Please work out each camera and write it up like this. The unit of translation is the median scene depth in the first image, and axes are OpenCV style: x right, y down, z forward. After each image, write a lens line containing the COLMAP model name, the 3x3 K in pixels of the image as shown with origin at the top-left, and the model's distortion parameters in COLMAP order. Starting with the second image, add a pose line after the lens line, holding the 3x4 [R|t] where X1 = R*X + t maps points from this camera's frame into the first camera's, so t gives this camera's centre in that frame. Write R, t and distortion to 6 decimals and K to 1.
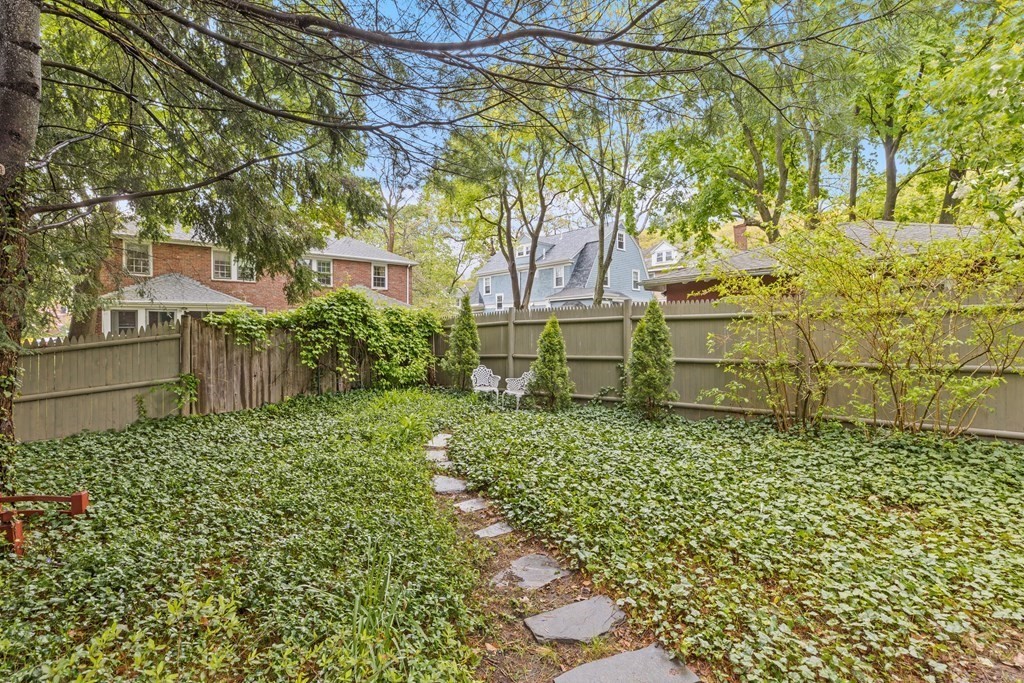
lens RADIAL K [[458.4, 0, 507.7], [0, 458.4, 343.9], [0, 0, 1]] dist [-0.013614, 0.000172]
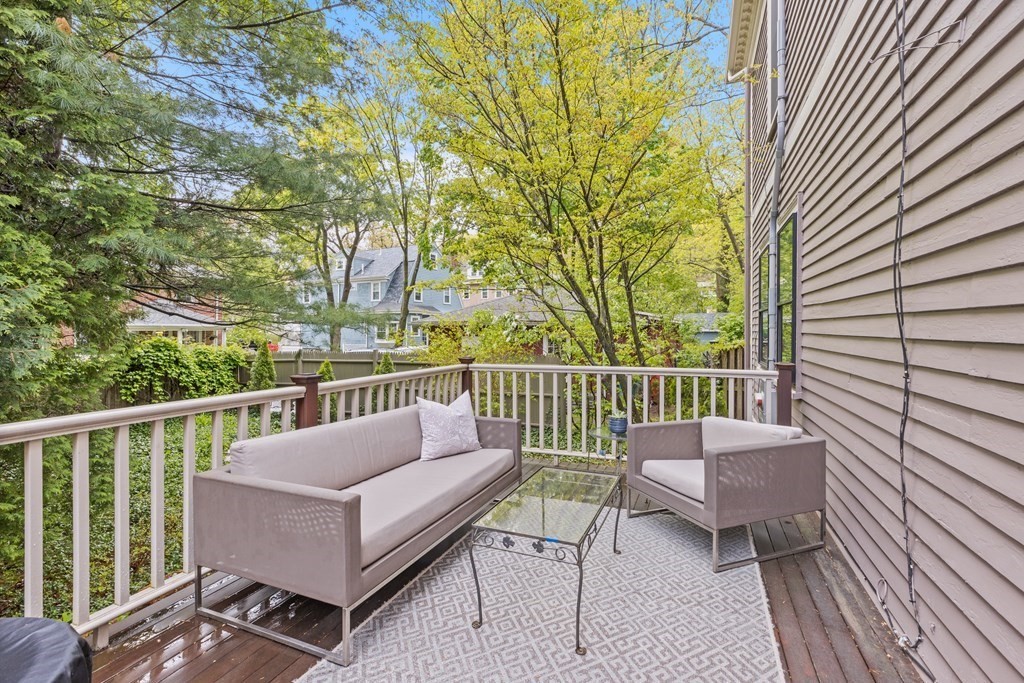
lens RADIAL K [[458.4, 0, 514.4], [0, 458.4, 332.8], [0, 0, 1]] dist [-0.013614, 0.000172]
pose [[0.935002, 0.002209, 0.354634, 0.124581], [0.003604, 0.999870, -0.015730, -0.106478], [-0.354623, 0.015986, 0.934873, -0.541334]]
